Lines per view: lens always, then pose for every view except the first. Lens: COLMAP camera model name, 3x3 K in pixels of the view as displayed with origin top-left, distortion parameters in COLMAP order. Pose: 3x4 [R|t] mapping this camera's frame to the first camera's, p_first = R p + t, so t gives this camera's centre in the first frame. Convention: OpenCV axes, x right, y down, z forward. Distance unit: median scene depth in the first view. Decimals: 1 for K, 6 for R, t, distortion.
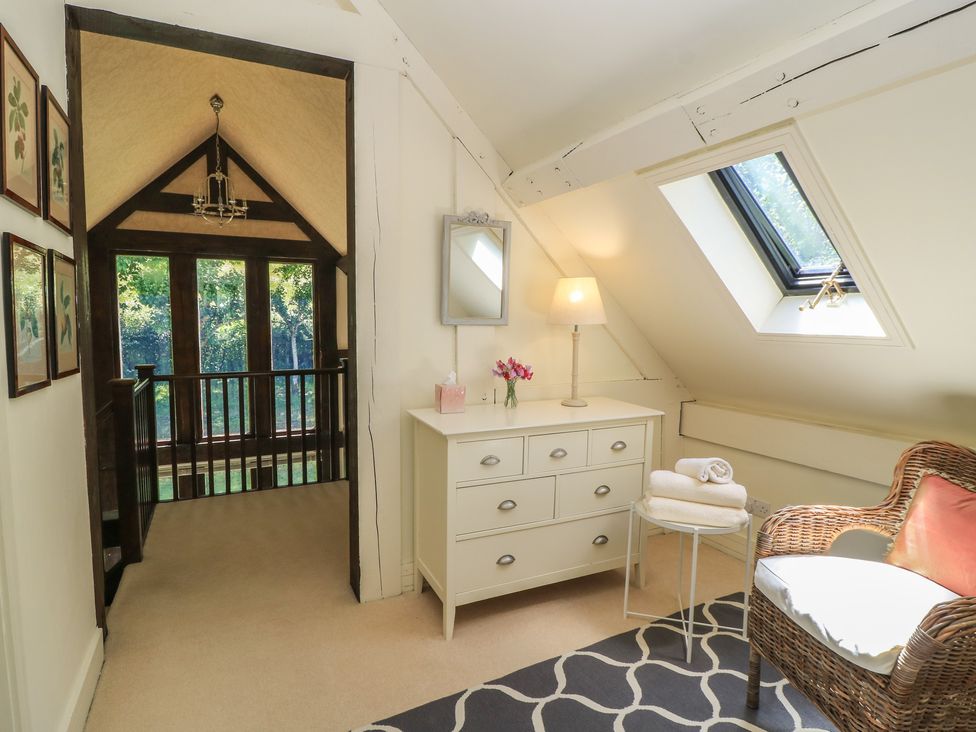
lens RADIAL K [[556.5, 0, 488.0], [0, 556.5, 368.5], [0, 0, 1]] dist [-0.008743, -0.001823]
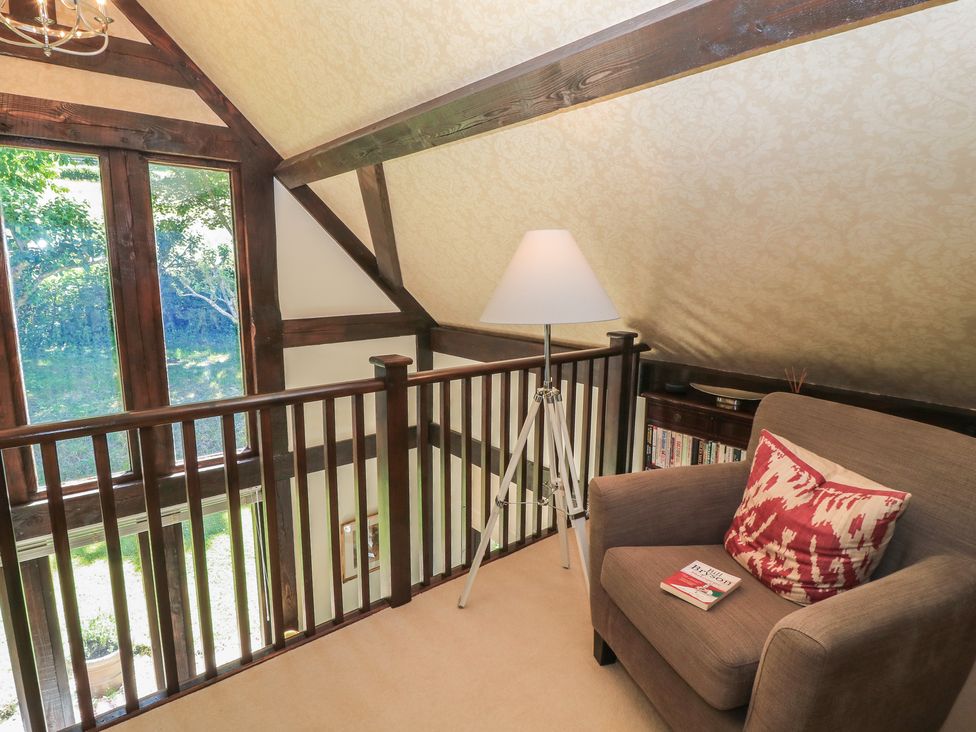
lens RADIAL K [[556.5, 0, 486.7], [0, 556.5, 365.7], [0, 0, 1]] dist [-0.008743, -0.001823]
pose [[0.975075, -0.038769, 0.218462, -0.189207], [0.019009, 0.995593, 0.091834, -0.035466], [-0.221059, -0.085392, 0.971515, 0.368388]]
